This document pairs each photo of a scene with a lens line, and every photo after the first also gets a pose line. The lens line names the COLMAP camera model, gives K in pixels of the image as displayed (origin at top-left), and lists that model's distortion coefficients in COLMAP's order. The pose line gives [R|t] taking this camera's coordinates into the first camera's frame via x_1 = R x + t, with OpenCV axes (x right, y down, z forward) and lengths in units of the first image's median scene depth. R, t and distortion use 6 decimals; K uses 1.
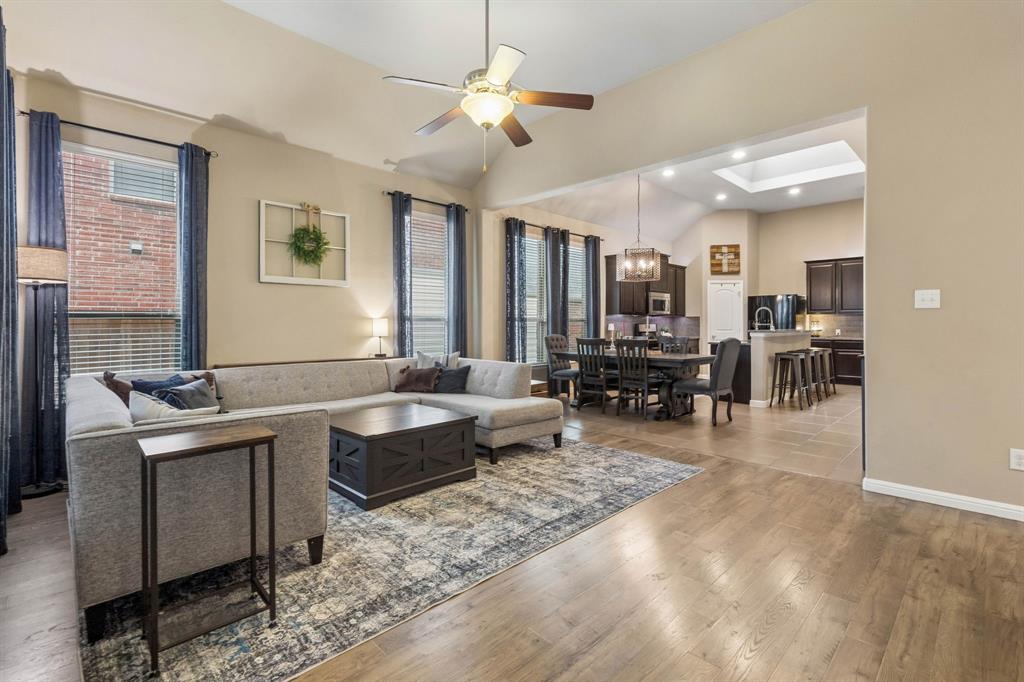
lens RADIAL K [[474.8, 0, 512.1], [0, 474.8, 325.0], [0, 0, 1]] dist [0.009438, -0.000092]
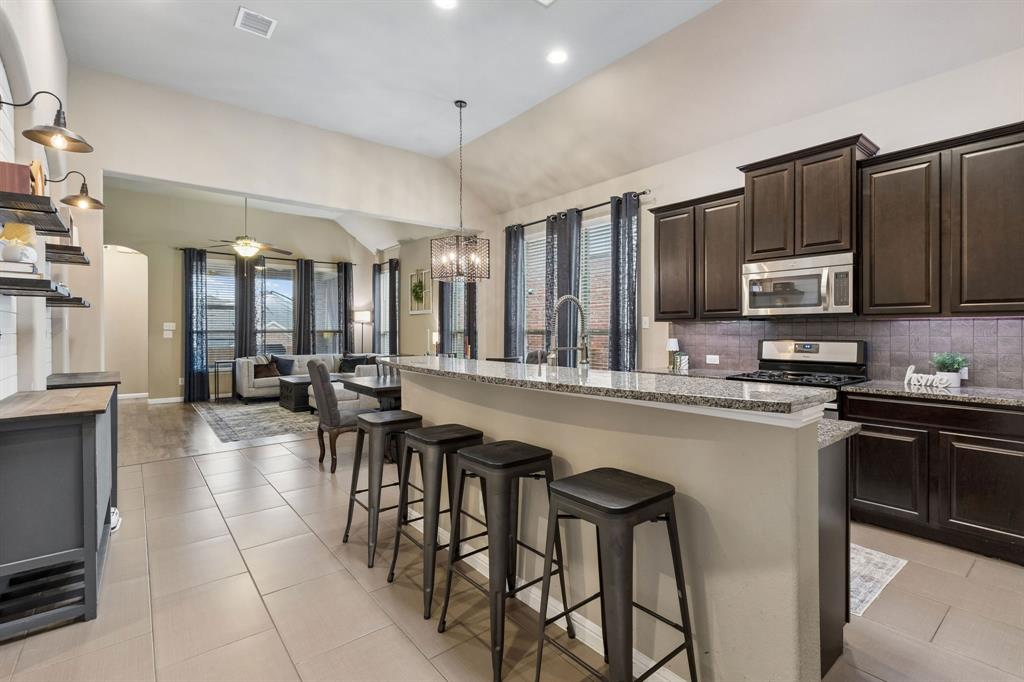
lens RADIAL K [[457.3, 0, 510.8], [0, 457.3, 331.8], [0, 0, 1]] dist [0.001255, 0.000104]
pose [[-0.091091, 0.000288, -0.995843, 1.216497], [-0.002073, 0.999998, 0.000479, -0.016603], [0.995840, 0.002108, -0.091090, 1.435686]]
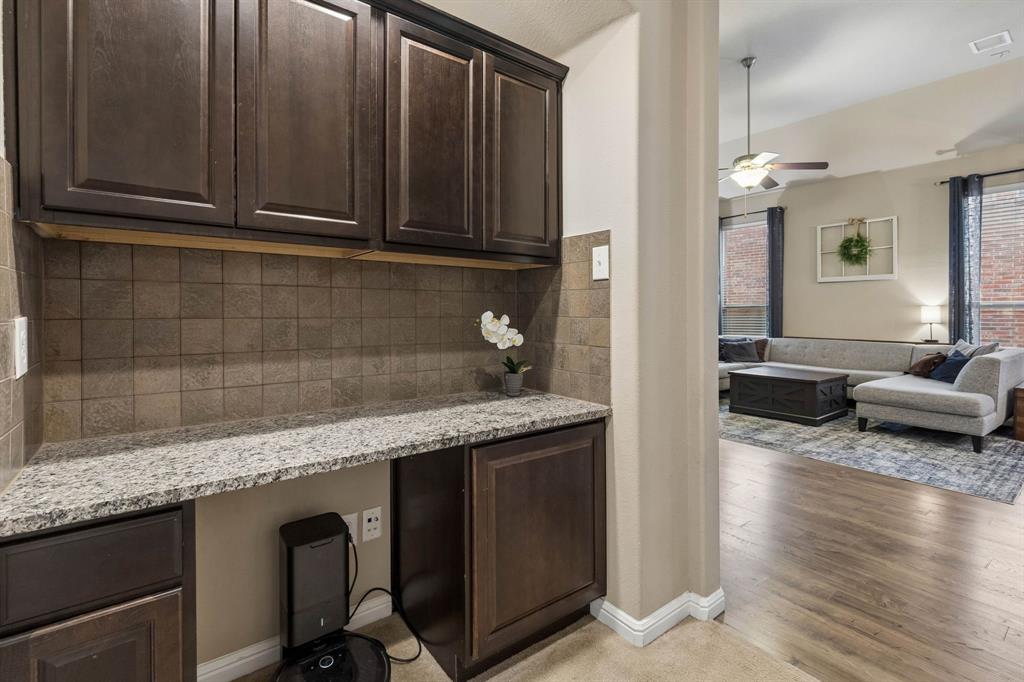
lens RADIAL K [[465.2, 0, 511.7], [0, 465.2, 312.1], [0, 0, 1]] dist [0.001934, 0.000317]
pose [[-0.126062, -0.000036, -0.992022, 0.899613], [-0.005072, 0.999987, 0.000608, 0.004548], [0.992009, 0.005108, -0.126060, 0.225108]]
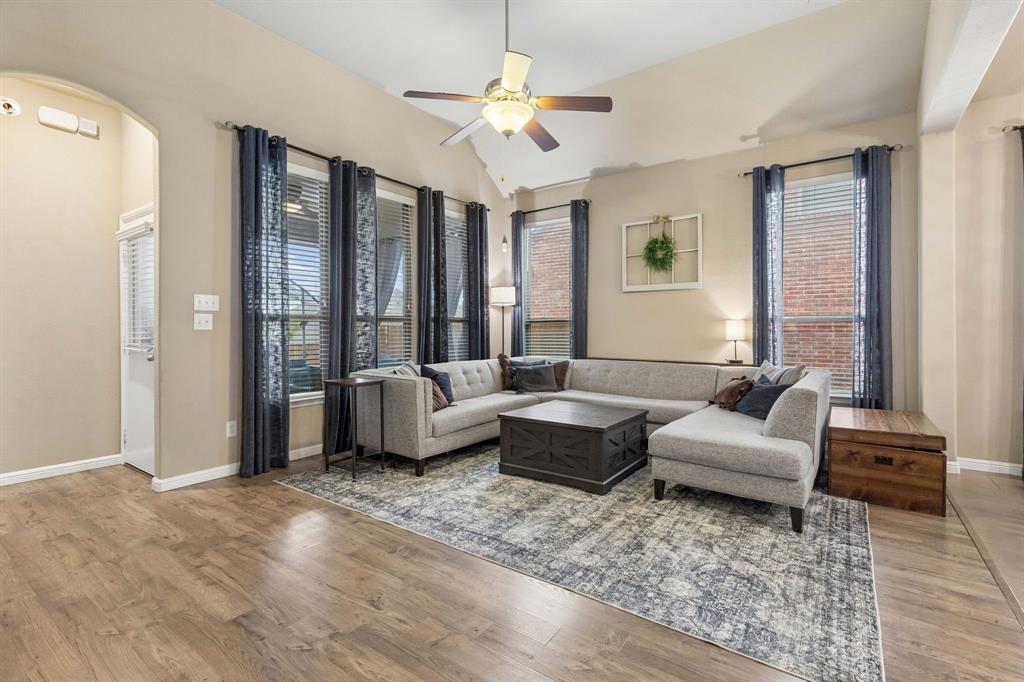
lens RADIAL K [[461.3, 0, 515.5], [0, 461.3, 326.9], [0, 0, 1]] dist [0.001920, -0.000025]
pose [[0.173428, -0.002440, -0.984844, 0.520886], [-0.002488, 0.999993, -0.002916, 0.002993], [0.984843, 0.002956, 0.173421, 0.472380]]
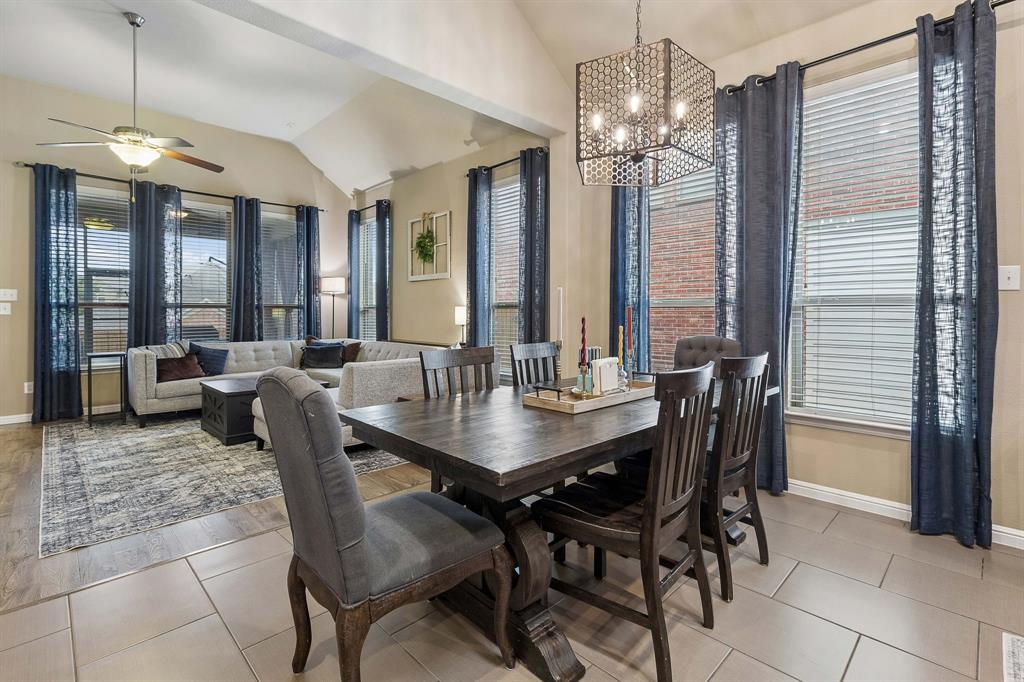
lens RADIAL K [[465.2, 0, 511.7], [0, 465.2, 312.1], [0, 0, 1]] dist [0.001934, 0.000317]
pose [[0.006495, -0.002280, -0.999976, 0.718105], [-0.003780, 0.999990, -0.002305, 0.000160], [0.999972, 0.003795, 0.006486, 1.150939]]
